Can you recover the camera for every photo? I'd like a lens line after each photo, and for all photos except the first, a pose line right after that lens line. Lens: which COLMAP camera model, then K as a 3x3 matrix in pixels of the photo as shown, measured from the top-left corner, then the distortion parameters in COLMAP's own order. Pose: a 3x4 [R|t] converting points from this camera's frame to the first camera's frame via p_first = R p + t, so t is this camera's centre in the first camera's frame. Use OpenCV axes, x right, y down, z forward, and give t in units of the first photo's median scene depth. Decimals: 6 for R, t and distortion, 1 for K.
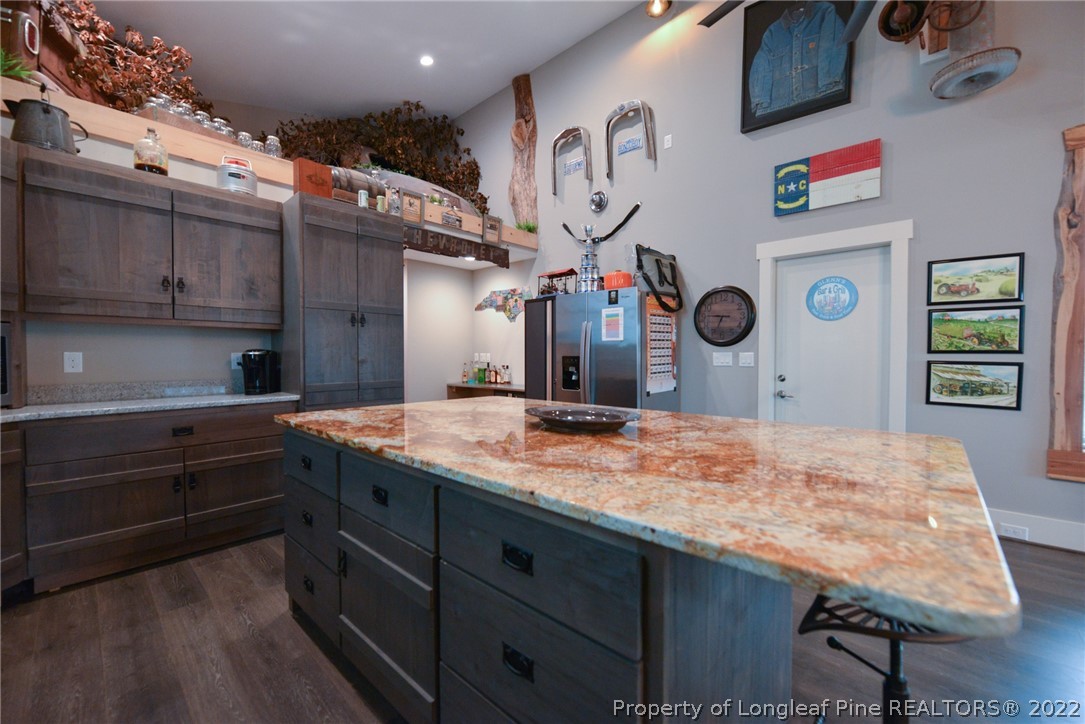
lens RADIAL K [[430.9, 0, 545.1], [0, 430.9, 365.1], [0, 0, 1]] dist [-0.010988, -0.000279]
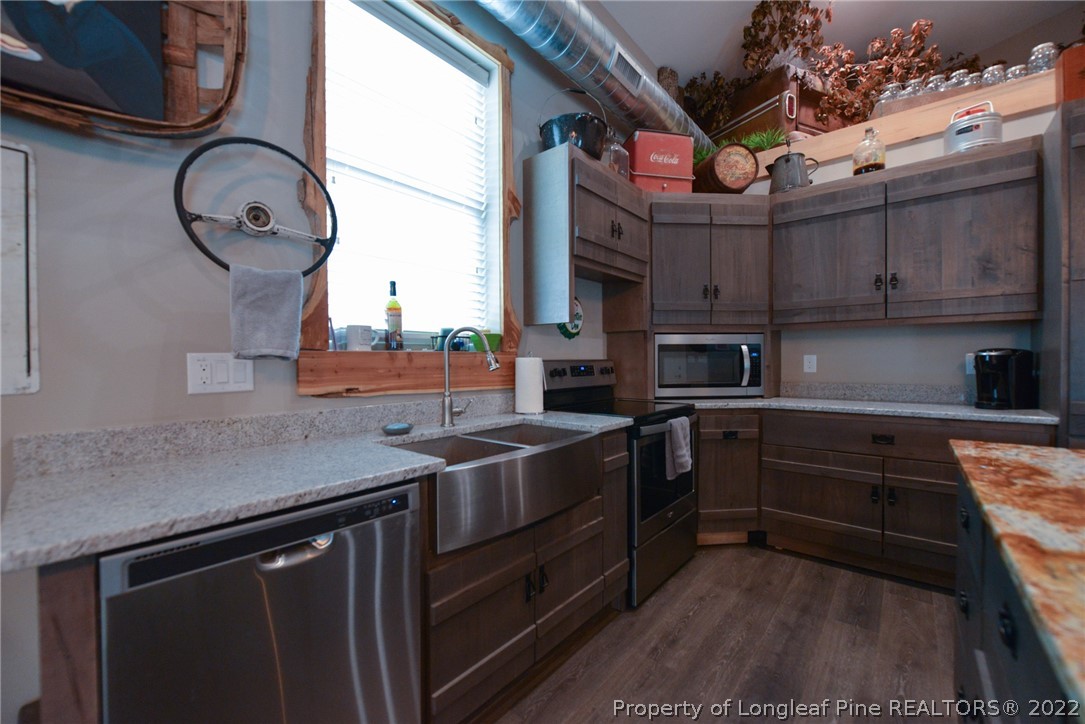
lens RADIAL K [[430.9, 0, 539.9], [0, 430.9, 364.6], [0, 0, 1]] dist [-0.010988, -0.000279]
pose [[0.027815, 0.011288, -0.999549, 0.051009], [-0.016329, 0.999808, 0.010836, -0.004248], [0.999480, 0.016020, 0.027994, 0.212502]]
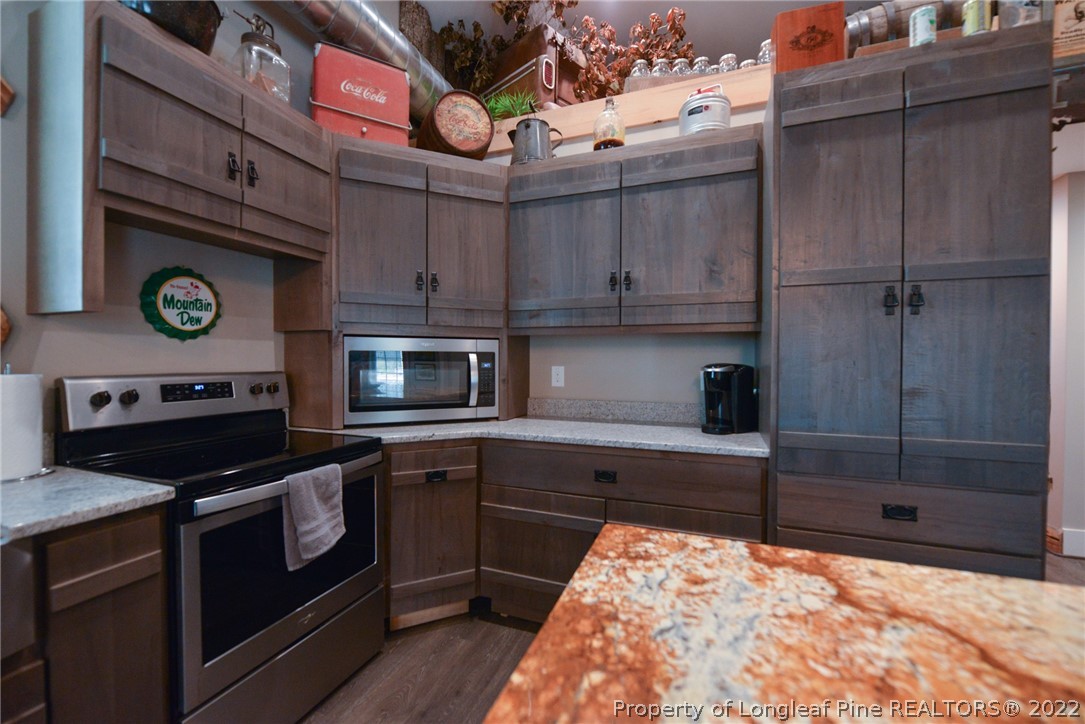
lens RADIAL K [[430.9, 0, 542.0], [0, 430.9, 364.5], [0, 0, 1]] dist [-0.010988, -0.000279]
pose [[0.361498, 0.011130, -0.932306, -0.183142], [-0.025766, 0.999666, 0.001943, -0.033693], [0.932017, 0.023319, 0.361664, 0.578761]]
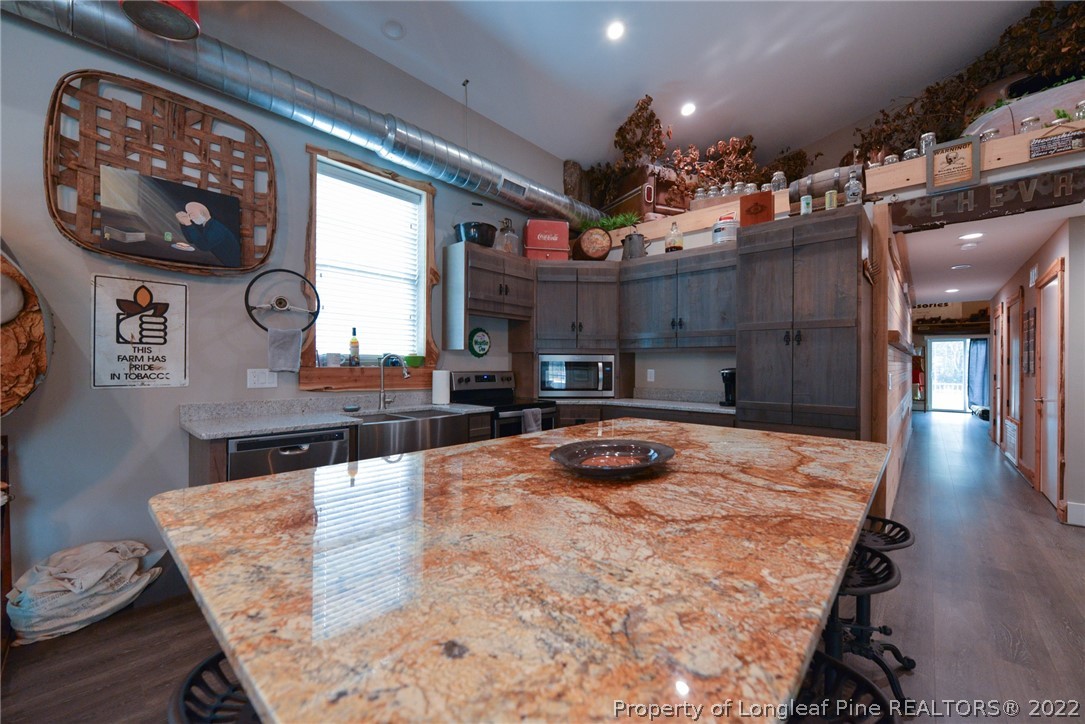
lens RADIAL K [[430.9, 0, 540.6], [0, 430.9, 364.0], [0, 0, 1]] dist [-0.010988, -0.000279]
pose [[0.000236, -0.001278, -0.999999, 0.591217], [-0.028442, 0.999595, -0.001285, -0.036369], [0.999595, 0.028443, 0.000199, 0.534092]]
